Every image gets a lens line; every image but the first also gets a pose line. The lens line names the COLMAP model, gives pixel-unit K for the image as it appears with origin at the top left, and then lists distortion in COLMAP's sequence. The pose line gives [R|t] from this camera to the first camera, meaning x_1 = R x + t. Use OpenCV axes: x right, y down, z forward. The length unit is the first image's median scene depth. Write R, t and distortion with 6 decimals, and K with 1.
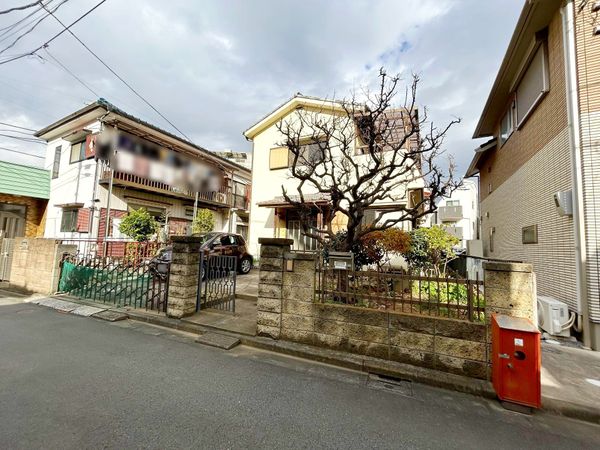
lens RADIAL K [[241.9, 0, 300.0], [0, 241.9, 225.0], [0, 0, 1]] dist [-0.001027, 0.000207]
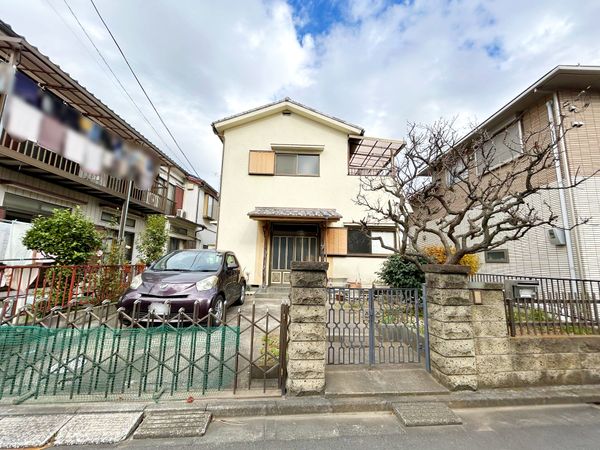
lens RADIAL K [[241.9, 0, 300.0], [0, 241.9, 225.0], [0, 0, 1]] dist [-0.001027, 0.000207]
pose [[0.880533, 0.060187, 0.470149, -1.016499], [-0.033537, 0.997330, -0.064864, -0.012701], [-0.472798, 0.041347, 0.880200, 0.524123]]
